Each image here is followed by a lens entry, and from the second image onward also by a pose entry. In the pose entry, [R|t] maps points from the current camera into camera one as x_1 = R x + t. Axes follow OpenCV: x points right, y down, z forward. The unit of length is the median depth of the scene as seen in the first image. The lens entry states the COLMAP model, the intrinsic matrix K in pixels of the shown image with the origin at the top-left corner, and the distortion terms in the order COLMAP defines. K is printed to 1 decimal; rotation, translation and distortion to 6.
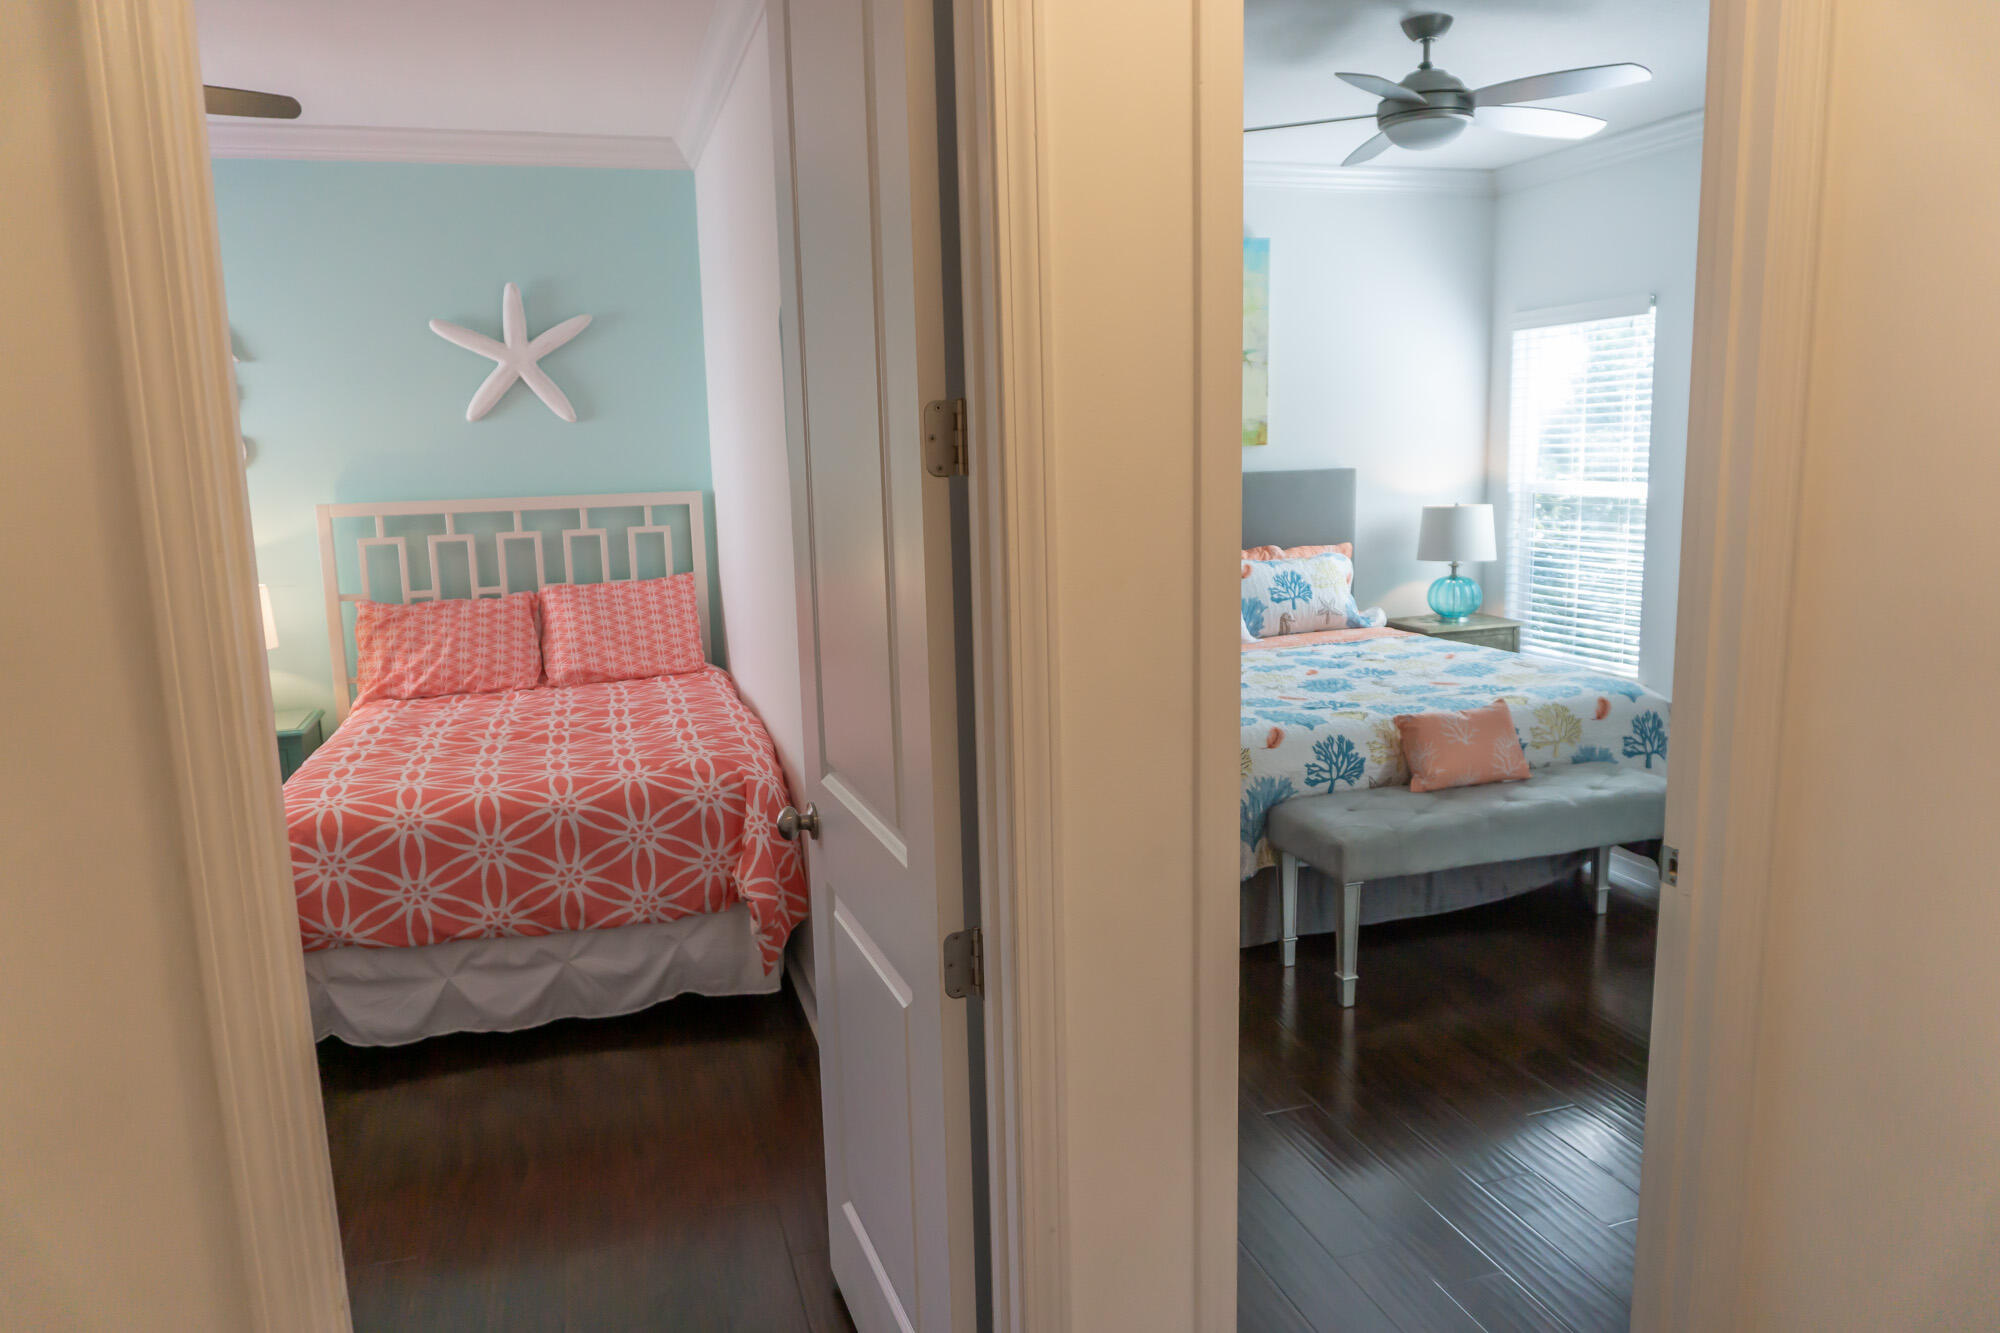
lens RADIAL K [[1333.8, 0, 1000.1], [0, 1333.8, 670.1], [0, 0, 1]] dist [-0.023434, 0.001153]
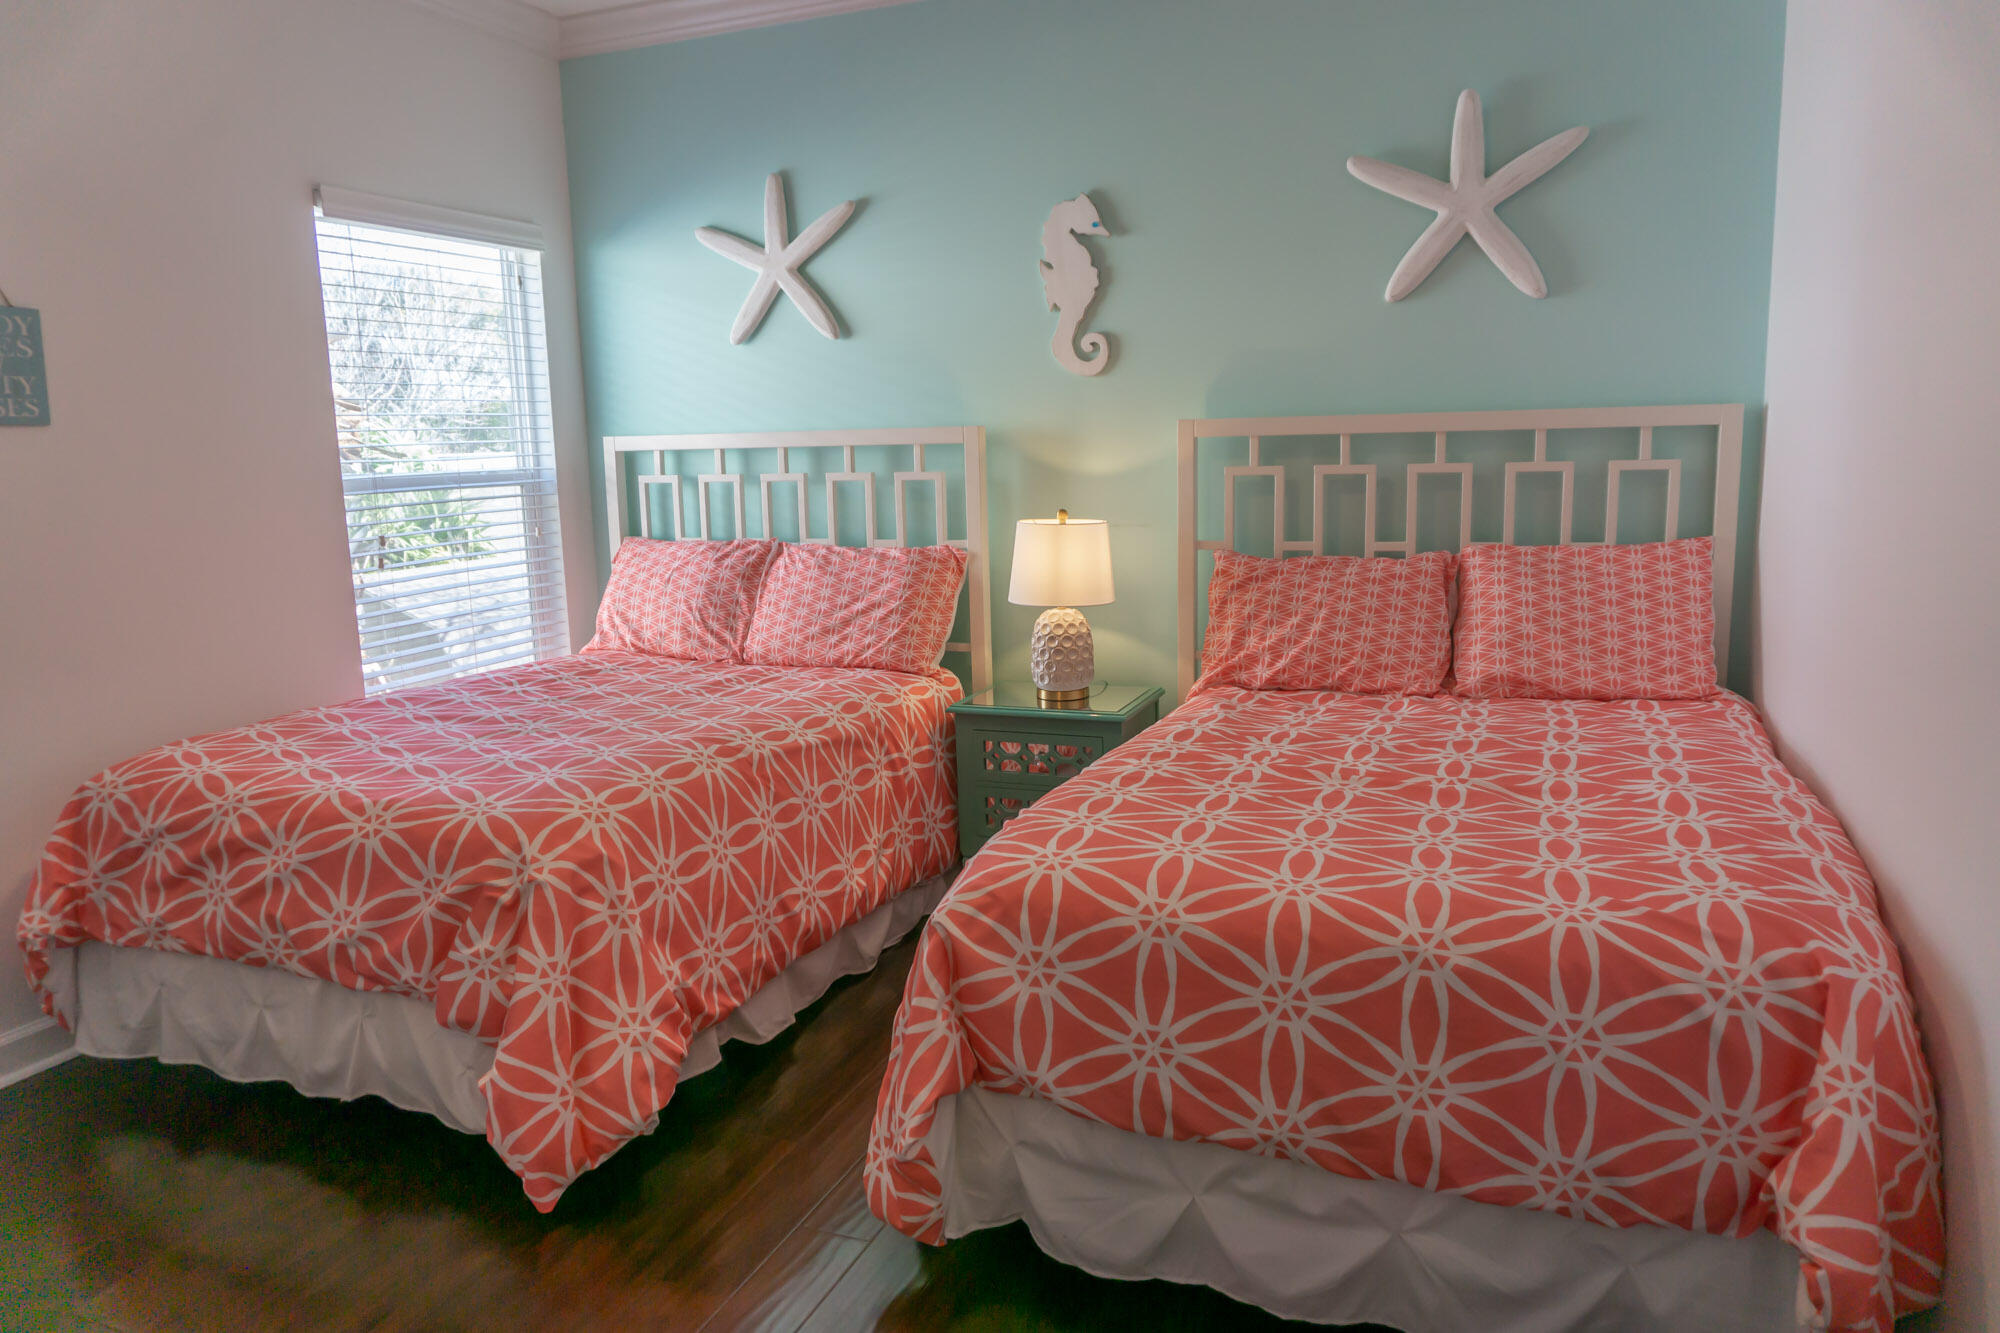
lens RADIAL K [[1333.8, 0, 1000.1], [0, 1333.8, 670.1], [0, 0, 1]] dist [-0.023434, 0.001153]
pose [[0.770722, 0.110534, -0.627511, -0.108033], [-0.100401, 0.993603, 0.051706, -0.012481], [0.629212, 0.023152, 0.776889, 0.370581]]
